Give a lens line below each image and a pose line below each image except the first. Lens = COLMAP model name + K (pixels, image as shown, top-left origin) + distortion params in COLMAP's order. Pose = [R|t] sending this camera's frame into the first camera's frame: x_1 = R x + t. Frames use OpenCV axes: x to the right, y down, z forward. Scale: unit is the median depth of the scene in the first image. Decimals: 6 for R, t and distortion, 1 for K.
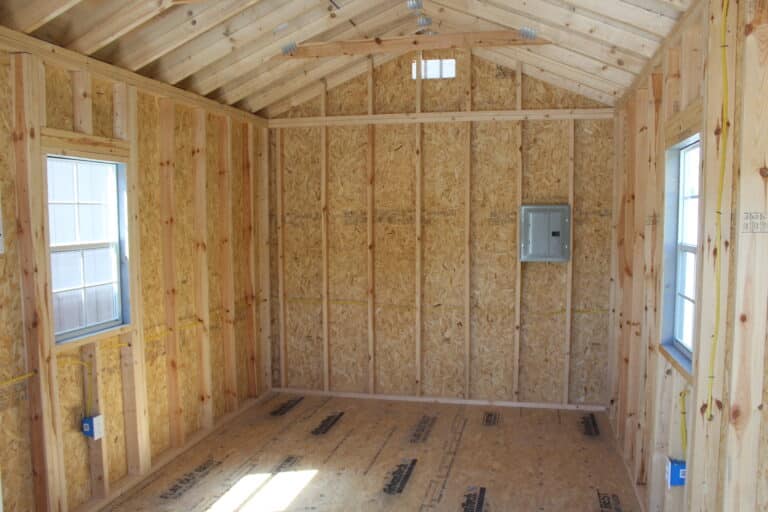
lens RADIAL K [[634.1, 0, 385.3], [0, 634.1, 259.2], [0, 0, 1]] dist [-0.157082, 0.128681]
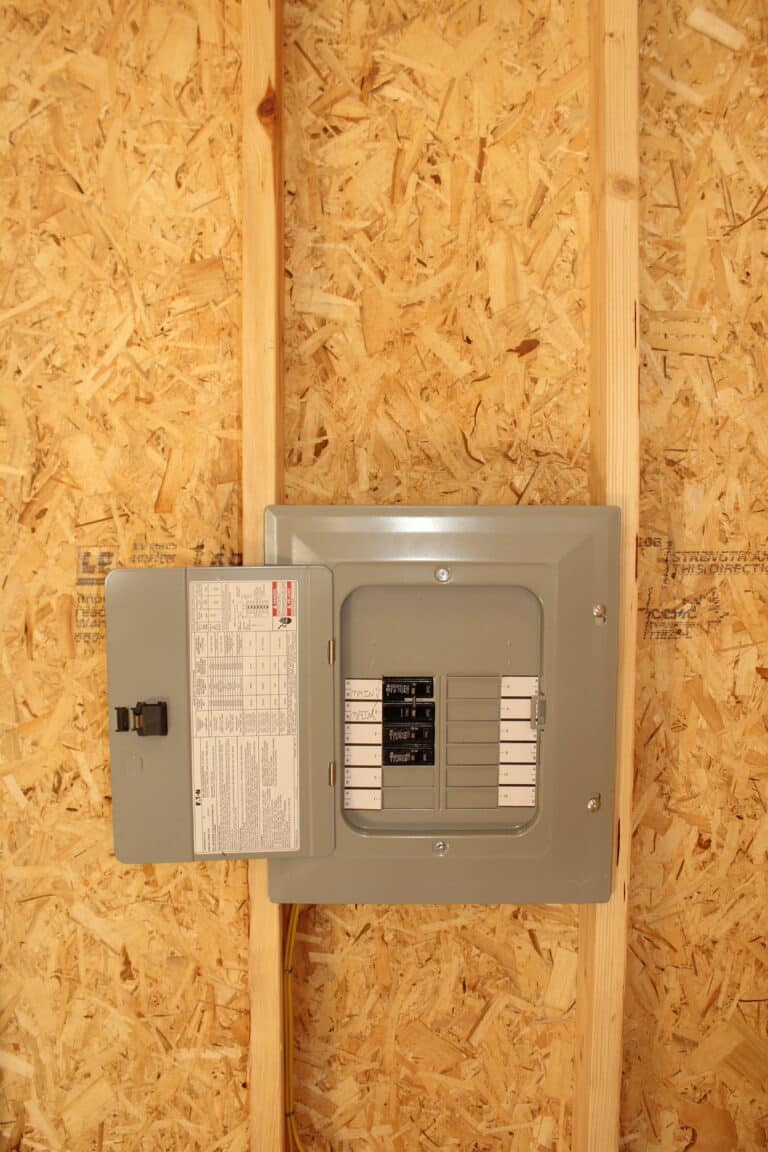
lens RADIAL K [[951.2, 0, 384.7], [0, 951.2, 572.9], [0, 0, 1]] dist [-0.157082, 0.128681]
pose [[0.965089, -0.016177, 0.261421, 0.184076], [0.016599, 0.999862, 0.000594, -0.071581], [-0.261394, 0.003766, 0.965225, 0.789188]]
